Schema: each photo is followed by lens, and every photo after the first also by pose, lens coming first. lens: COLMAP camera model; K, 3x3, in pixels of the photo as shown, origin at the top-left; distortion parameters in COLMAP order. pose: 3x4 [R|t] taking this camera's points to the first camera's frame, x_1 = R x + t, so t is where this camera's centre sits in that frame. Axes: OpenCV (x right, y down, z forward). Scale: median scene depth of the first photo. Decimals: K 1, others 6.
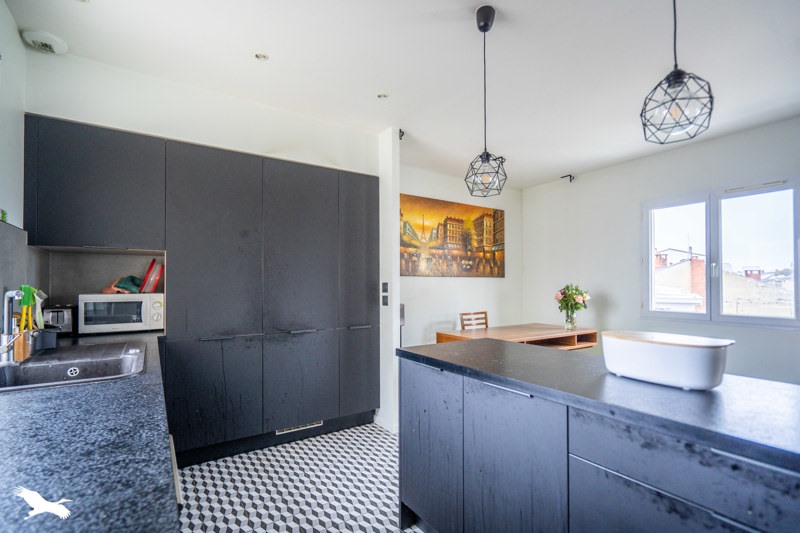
lens RADIAL K [[369.2, 0, 397.4], [0, 369.2, 274.5], [0, 0, 1]] dist [-0.001696, -0.000182]
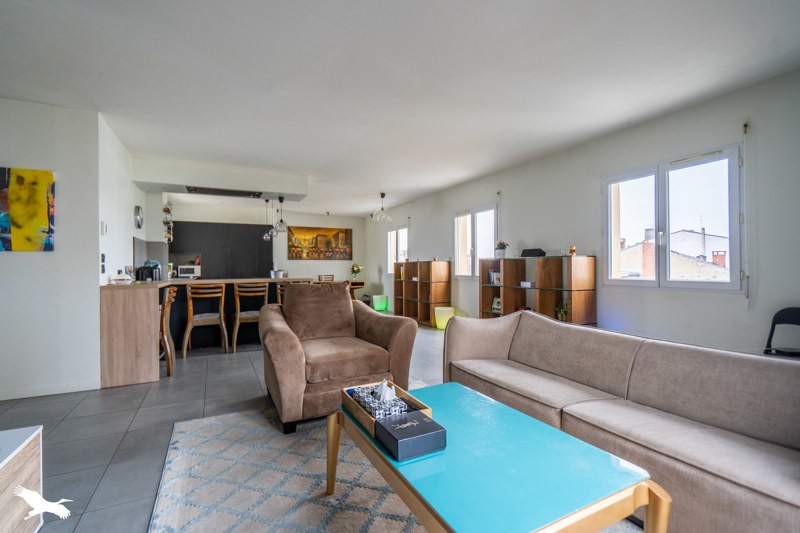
lens RADIAL K [[369.2, 0, 402.3], [0, 369.2, 263.3], [0, 0, 1]] dist [-0.001696, -0.000182]
pose [[0.994302, -0.006390, -0.106413, 0.911586], [0.008097, 0.999845, 0.015621, -0.005484], [0.106296, -0.016394, 0.994199, -1.261284]]
